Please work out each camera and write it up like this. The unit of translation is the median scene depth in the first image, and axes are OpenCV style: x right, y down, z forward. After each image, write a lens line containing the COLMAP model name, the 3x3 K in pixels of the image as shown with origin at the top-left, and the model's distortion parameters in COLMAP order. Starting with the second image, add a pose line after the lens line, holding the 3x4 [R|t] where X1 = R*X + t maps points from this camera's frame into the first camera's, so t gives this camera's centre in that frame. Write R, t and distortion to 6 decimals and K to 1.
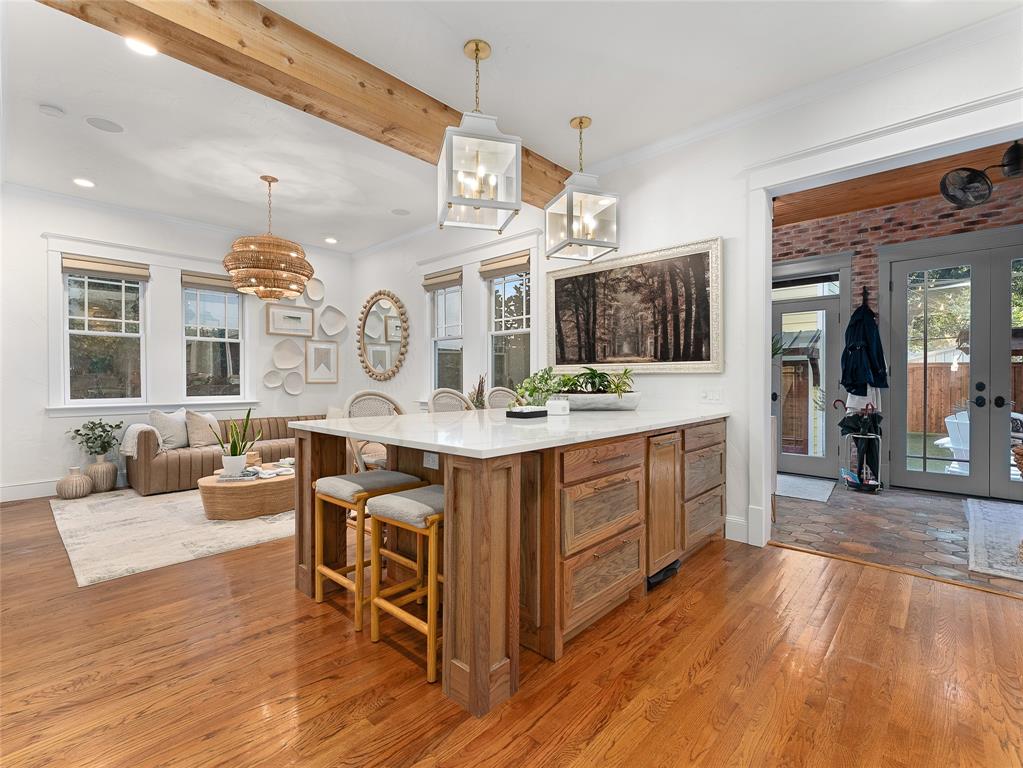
lens RADIAL K [[464.9, 0, 519.0], [0, 464.9, 383.2], [0, 0, 1]] dist [-0.000212, -0.000627]
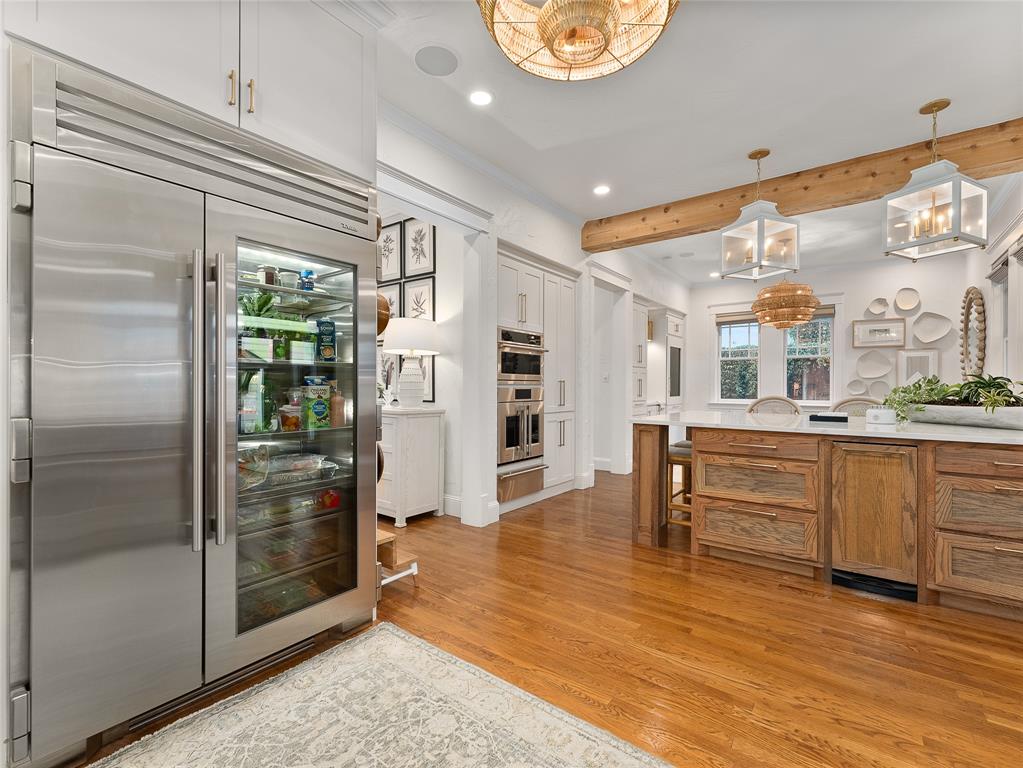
lens RADIAL K [[464.9, 0, 510.0], [0, 464.9, 384.4], [0, 0, 1]] dist [-0.000212, -0.000627]
pose [[0.104602, -0.002467, -0.994511, 0.642216], [-0.012228, 0.999918, -0.003767, -0.003039], [0.994439, 0.012555, 0.104563, 0.057986]]
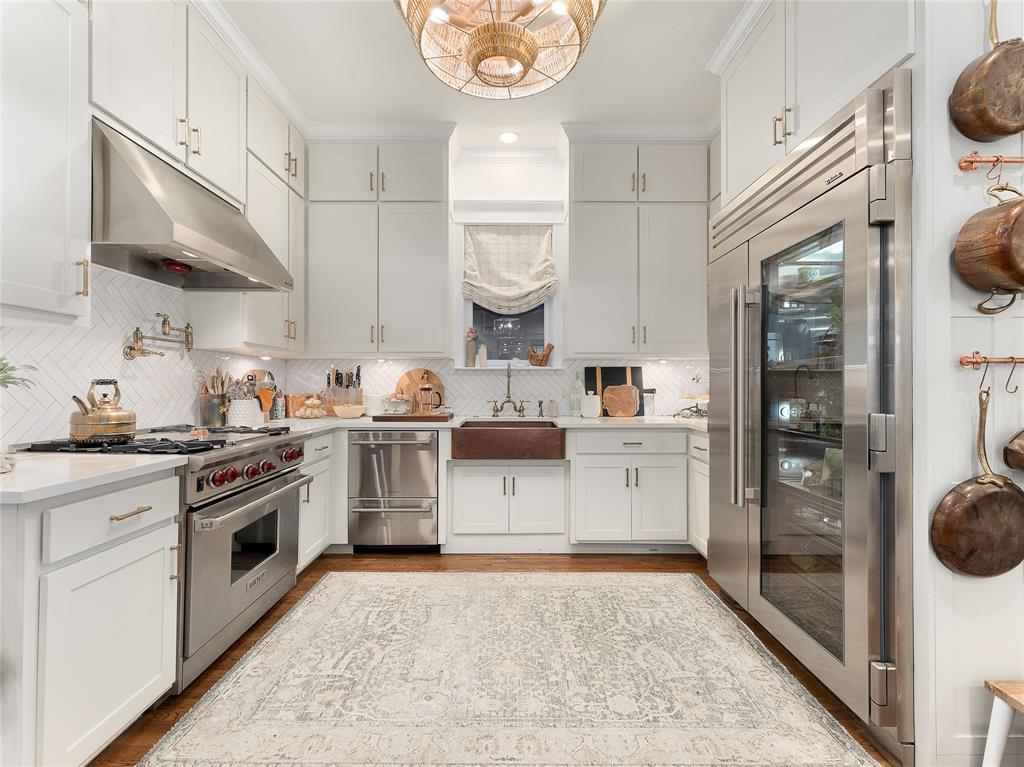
lens RADIAL K [[459.1, 0, 510.6], [0, 459.1, 380.7], [0, 0, 1]] dist [0.000594, -0.002594]
pose [[-0.678727, 0.006132, 0.734365, 0.140600], [0.002804, 0.999979, -0.005758, -0.003868], [-0.734385, -0.001849, -0.678731, 0.327828]]
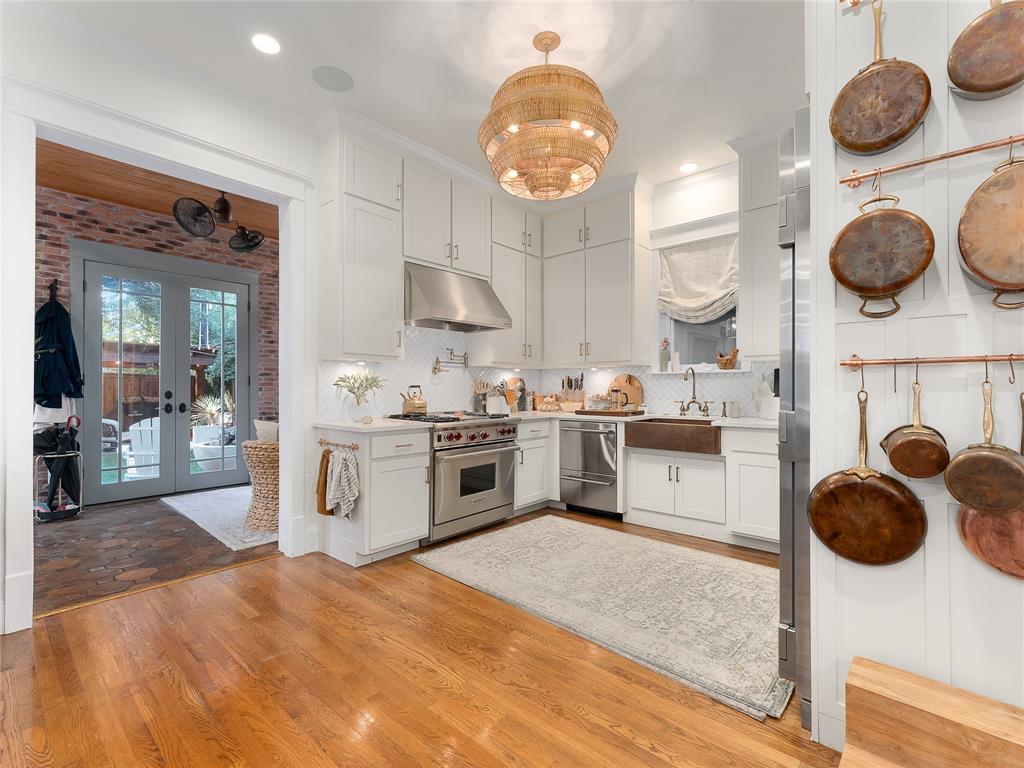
lens RADIAL K [[459.1, 0, 519.9], [0, 459.1, 386.8], [0, 0, 1]] dist [0.000594, -0.002594]
pose [[-0.035994, 0.002030, 0.999350, -0.120925], [0.008337, 0.999964, -0.001731, -0.002831], [-0.999317, 0.008270, -0.036010, 0.176241]]
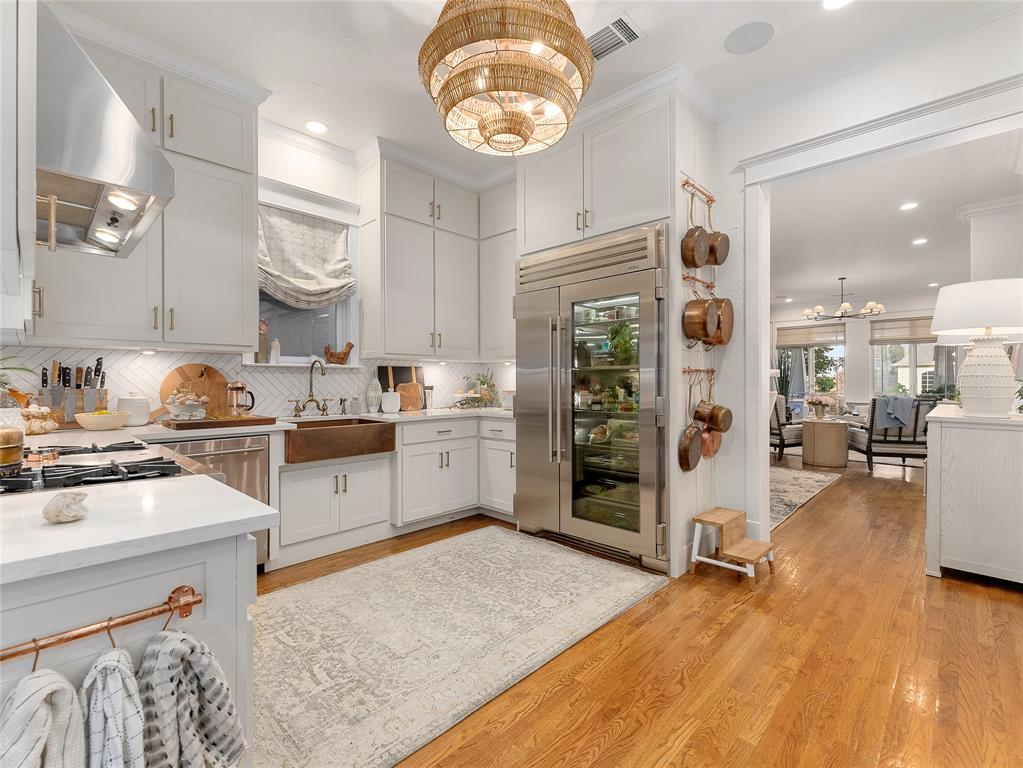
lens RADIAL K [[464.9, 0, 503.9], [0, 464.9, 378.4], [0, 0, 1]] dist [-0.000212, -0.000627]
pose [[-0.999382, 0.003327, 0.034994, 0.356080], [0.003256, 0.999993, -0.002084, -0.005966], [-0.035001, -0.001969, -0.999385, 0.528749]]
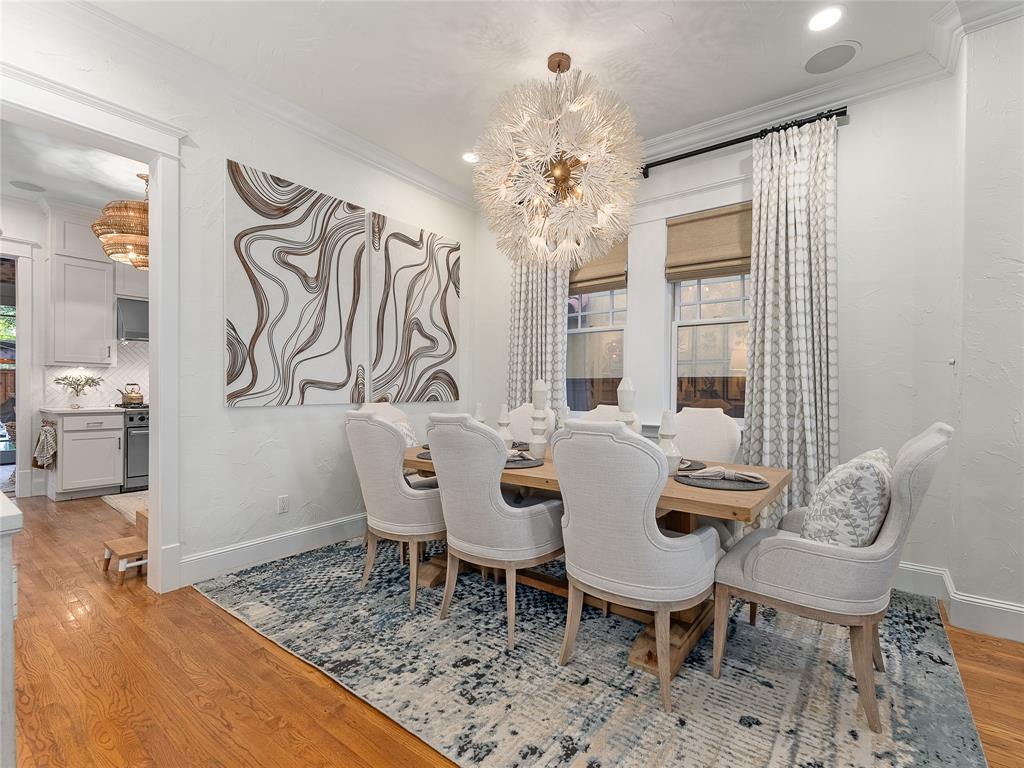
lens RADIAL K [[459.1, 0, 510.9], [0, 459.1, 392.6], [0, 0, 1]] dist [0.000594, -0.002594]
pose [[-0.102254, -0.013750, 0.994663, -0.516661], [-0.001478, 0.999905, 0.013670, -0.002683], [-0.994757, -0.000072, -0.102265, -0.435743]]
